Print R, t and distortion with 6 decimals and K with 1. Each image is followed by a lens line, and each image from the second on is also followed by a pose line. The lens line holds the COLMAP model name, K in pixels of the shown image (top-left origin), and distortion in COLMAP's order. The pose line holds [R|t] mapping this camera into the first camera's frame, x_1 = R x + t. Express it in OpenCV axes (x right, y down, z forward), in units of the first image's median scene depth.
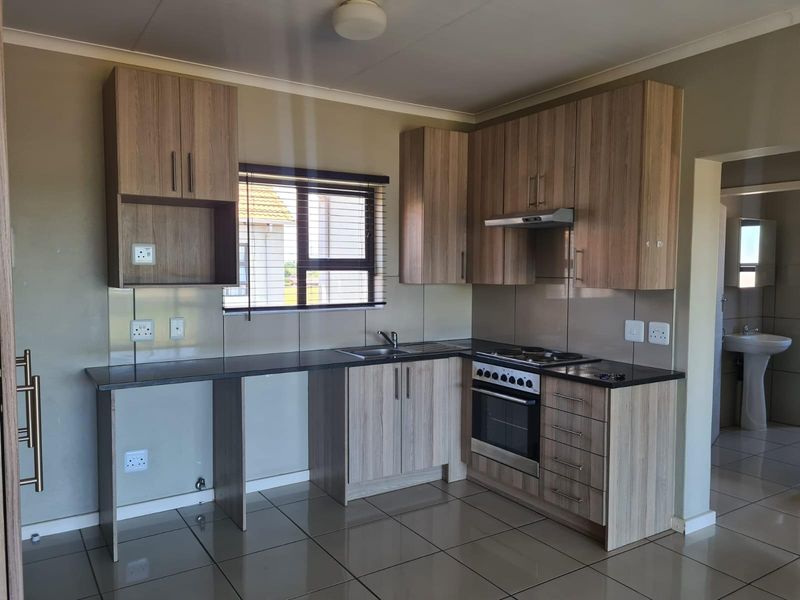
lens RADIAL K [[609.9, 0, 401.8], [0, 609.9, 302.9], [0, 0, 1]] dist [0.044242, -0.001775]
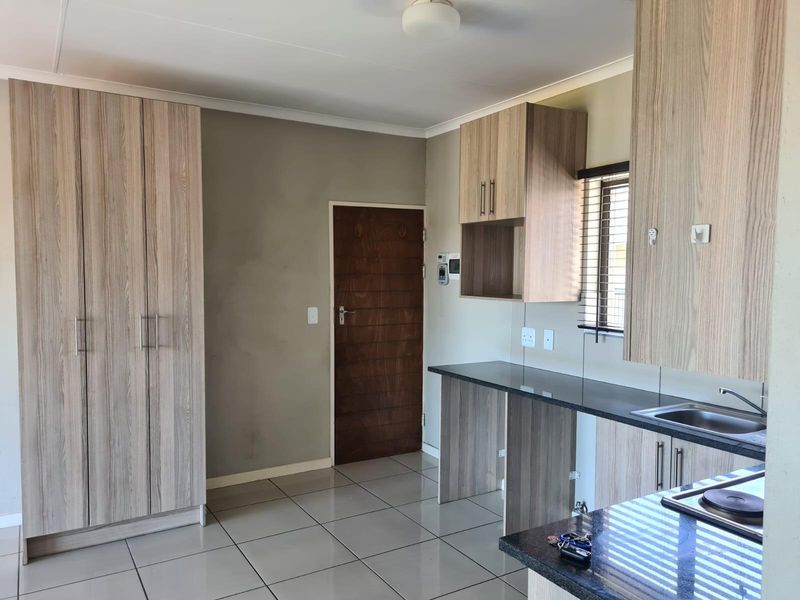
lens RADIAL K [[609.9, 0, 401.8], [0, 609.9, 302.9], [0, 0, 1]] dist [0.044242, -0.001775]
pose [[-0.031676, 0.053614, -0.998059, 0.683565], [-0.069093, 0.996054, 0.055700, -0.061685], [0.997107, 0.070723, -0.027847, 0.770151]]
